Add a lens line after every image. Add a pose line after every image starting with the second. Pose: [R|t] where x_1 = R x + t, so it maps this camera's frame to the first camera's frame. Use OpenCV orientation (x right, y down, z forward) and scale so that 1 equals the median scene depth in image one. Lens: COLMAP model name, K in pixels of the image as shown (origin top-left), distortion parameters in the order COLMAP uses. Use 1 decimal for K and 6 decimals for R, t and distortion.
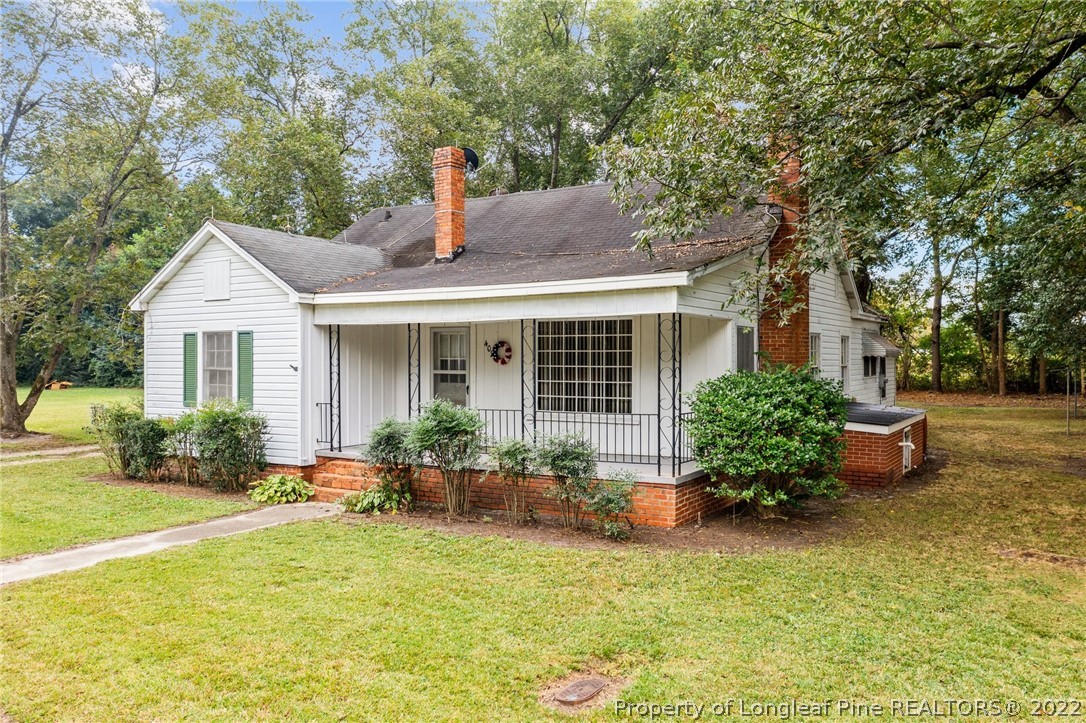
lens RADIAL K [[857.3, 0, 541.2], [0, 857.3, 358.0], [0, 0, 1]] dist [-0.003655, 0.000489]
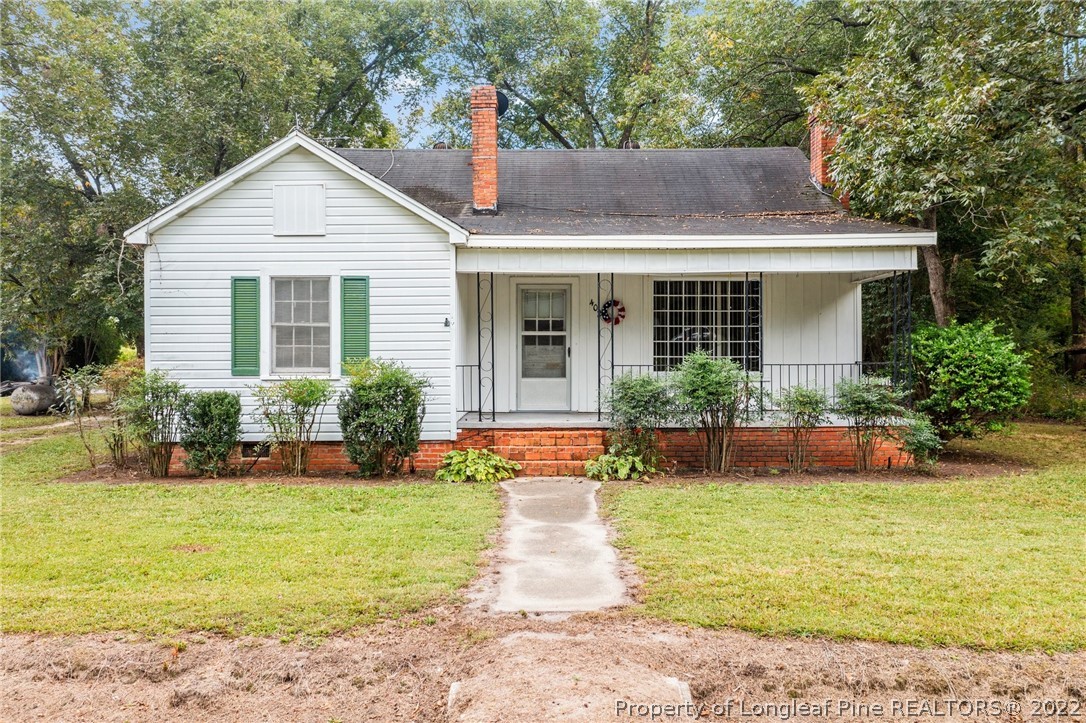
lens RADIAL K [[857.3, 0, 542.5], [0, 857.3, 358.6], [0, 0, 1]] dist [-0.003655, 0.000489]
pose [[0.844344, -0.004220, 0.535784, -0.621414], [0.002493, 0.999989, 0.003948, 0.041370], [-0.535795, -0.001998, 0.844346, 0.240670]]
